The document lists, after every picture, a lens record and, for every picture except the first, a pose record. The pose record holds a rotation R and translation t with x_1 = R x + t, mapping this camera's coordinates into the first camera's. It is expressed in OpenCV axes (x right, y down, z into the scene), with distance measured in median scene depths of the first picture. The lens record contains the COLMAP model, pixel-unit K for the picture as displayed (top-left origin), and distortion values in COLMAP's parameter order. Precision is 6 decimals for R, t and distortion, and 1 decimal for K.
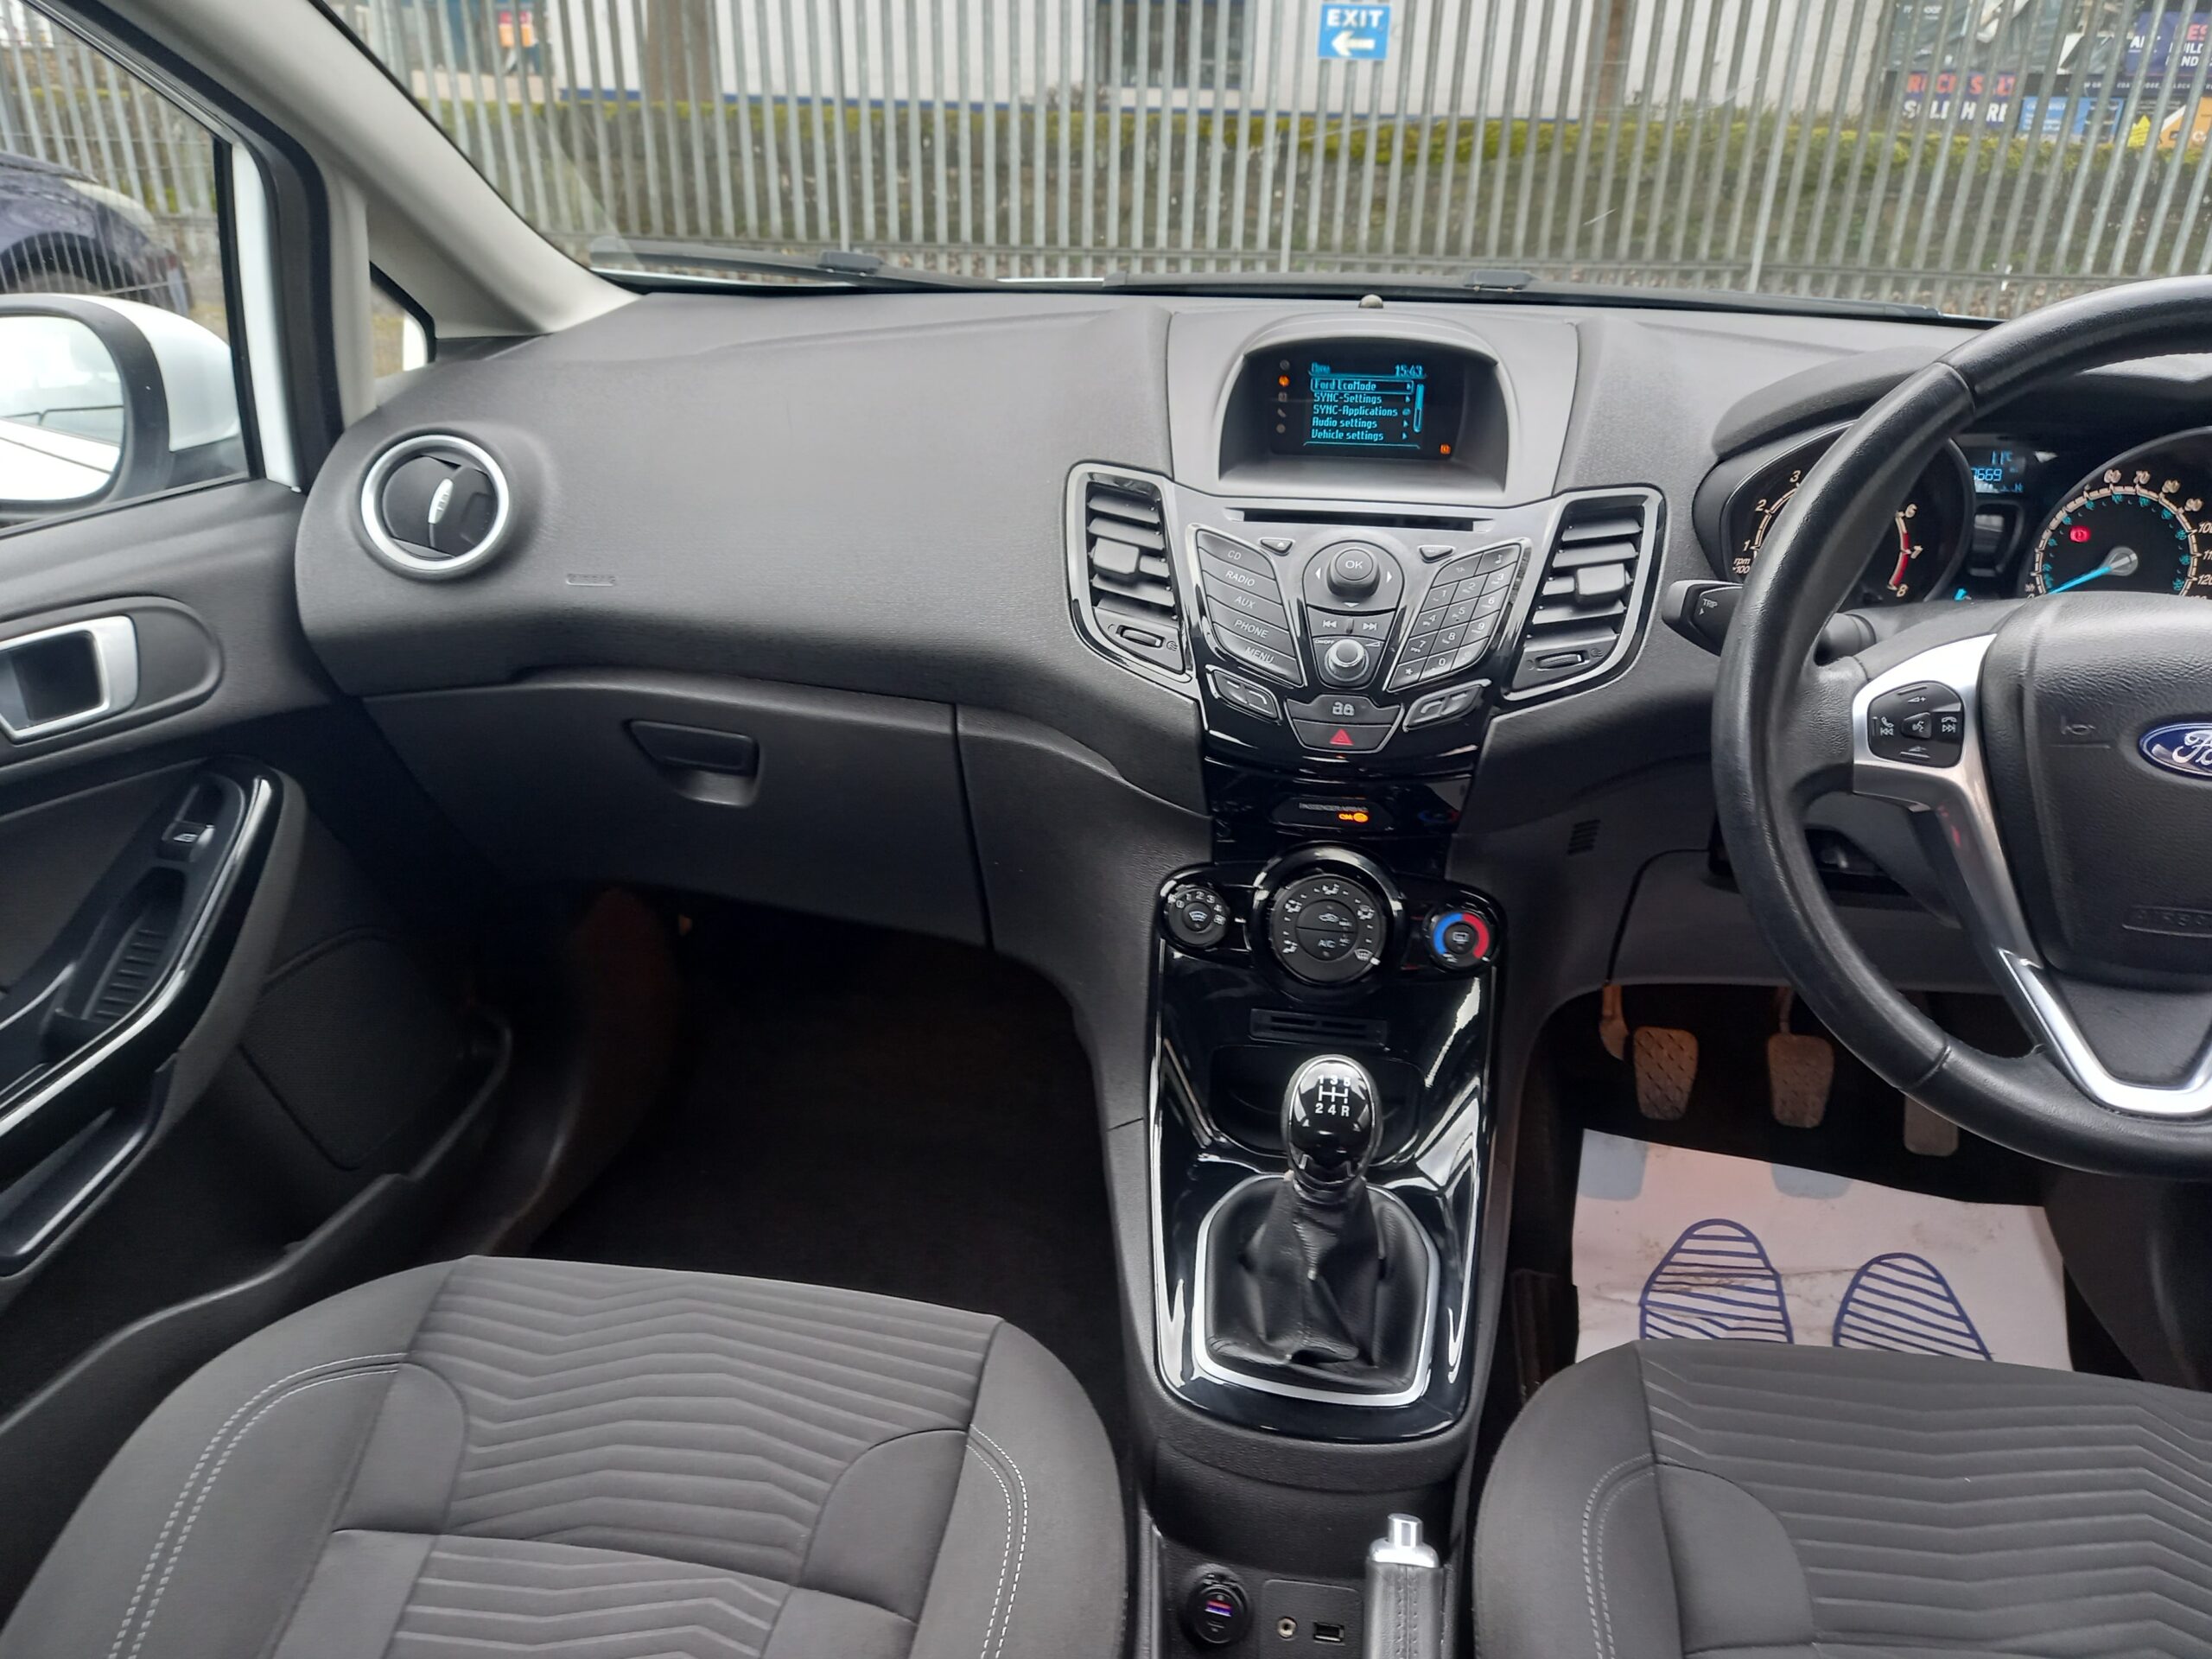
lens RADIAL K [[1615.1, 0, 1115.2], [0, 1615.1, 858.9], [0, 0, 1]] dist [0.058165, -0.071983]
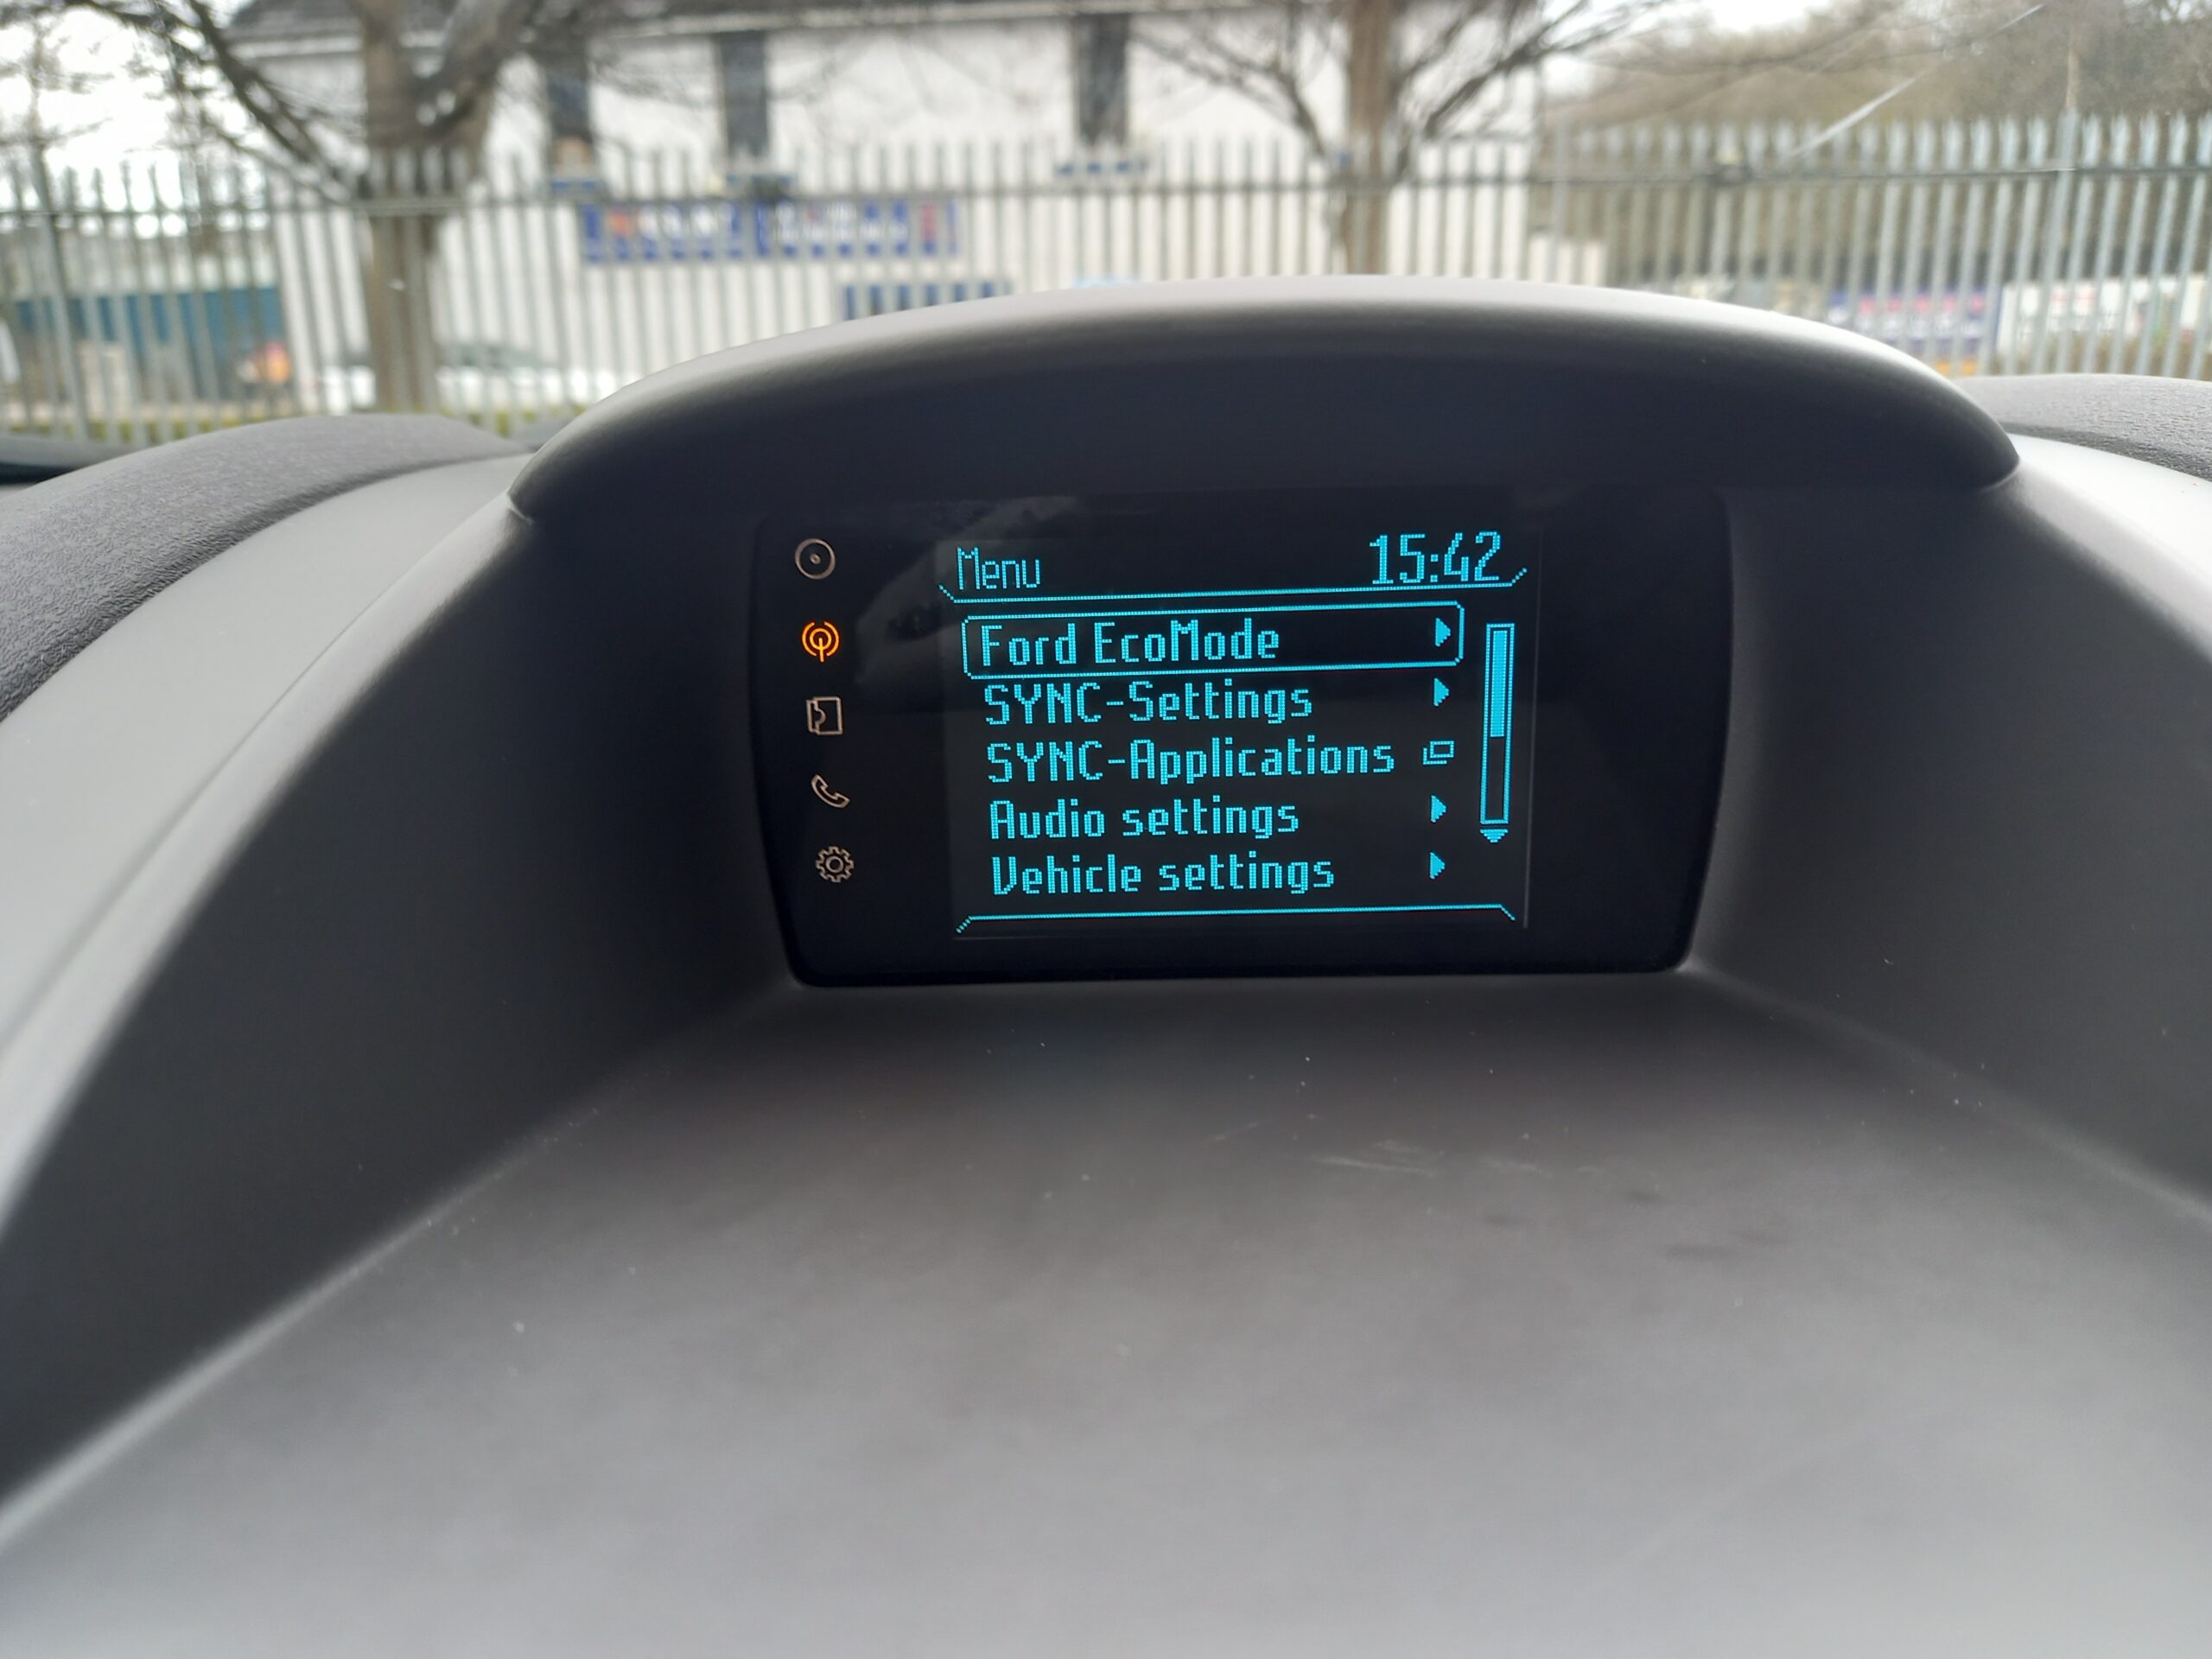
lens RADIAL K [[1684.9, 0, 1108.1], [0, 1684.9, 851.1], [0, 0, 1]] dist [0.026642, -0.004601]
pose [[0.989143, -0.070611, 0.128883, 0.126680], [0.092477, 0.980666, -0.172459, -0.264908], [-0.114213, 0.182506, 0.976549, 0.920210]]
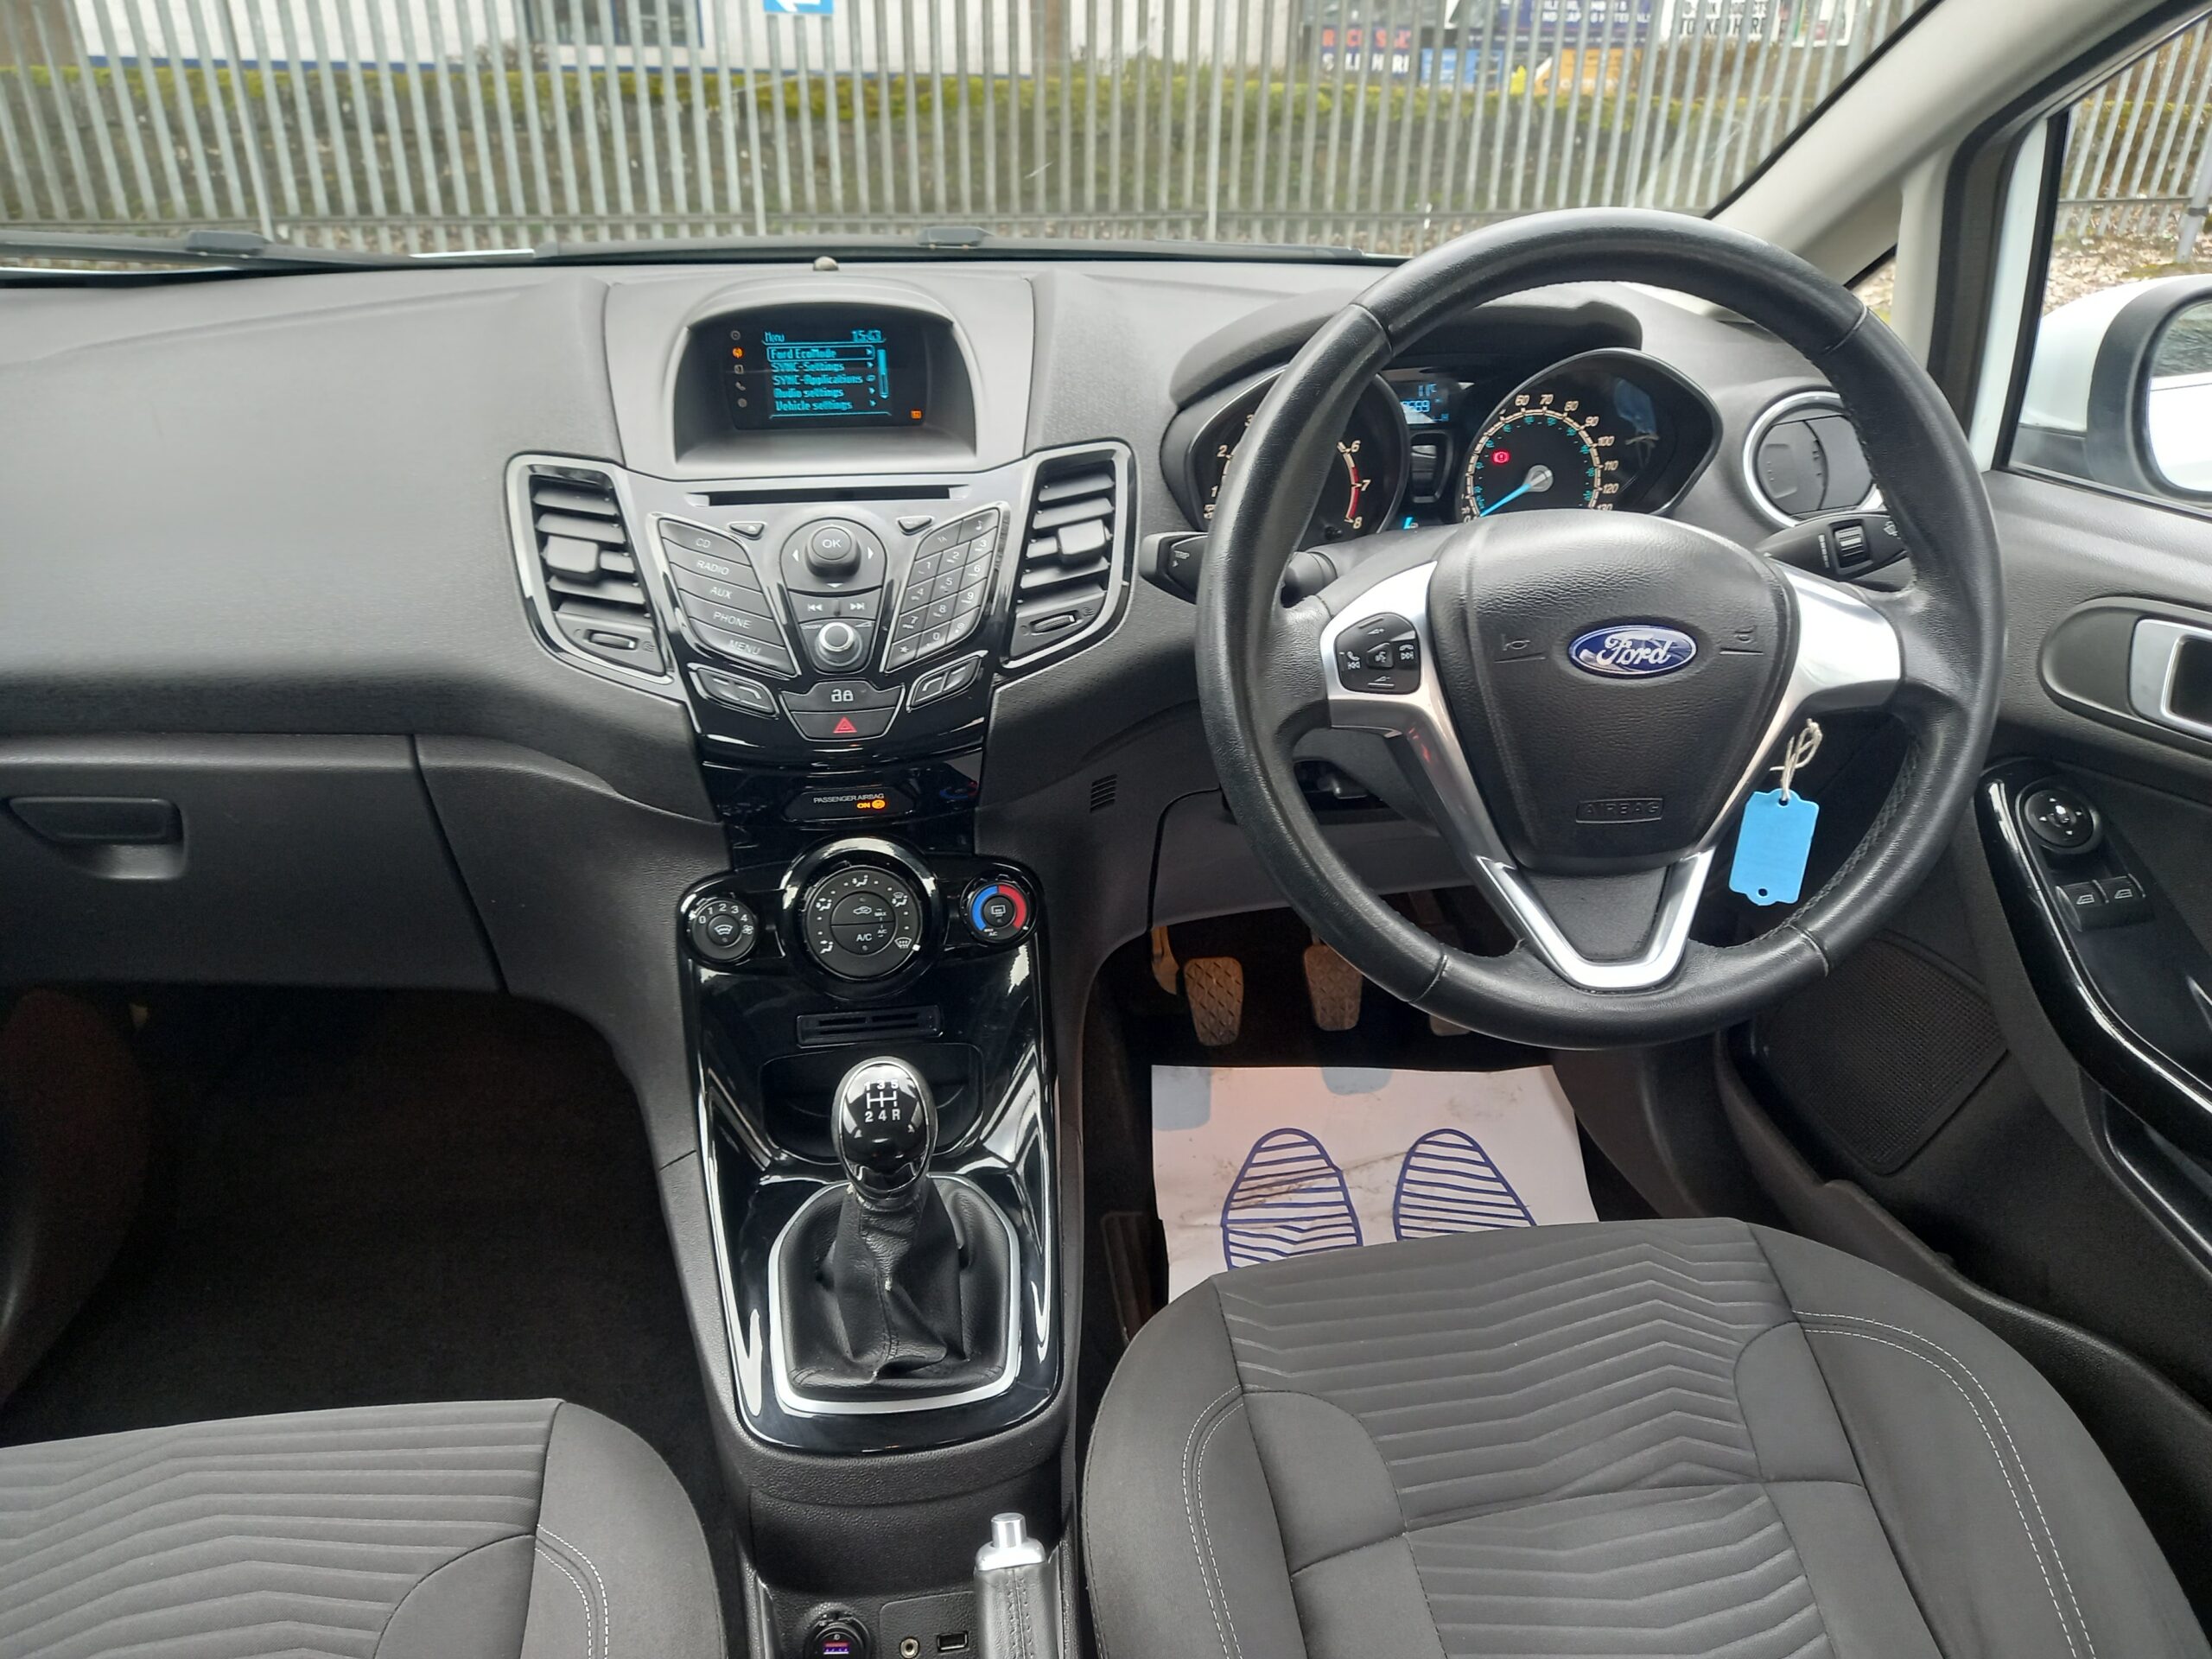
lens RADIAL K [[1604.4, 0, 1117.4], [0, 1604.4, 857.9], [0, 0, 1]] dist [0.057072, -0.062724]
pose [[0.955295, -0.139955, 0.260431, 0.033476], [0.133862, 0.990148, 0.041082, -0.013947], [-0.263615, -0.004384, 0.964618, 0.037845]]
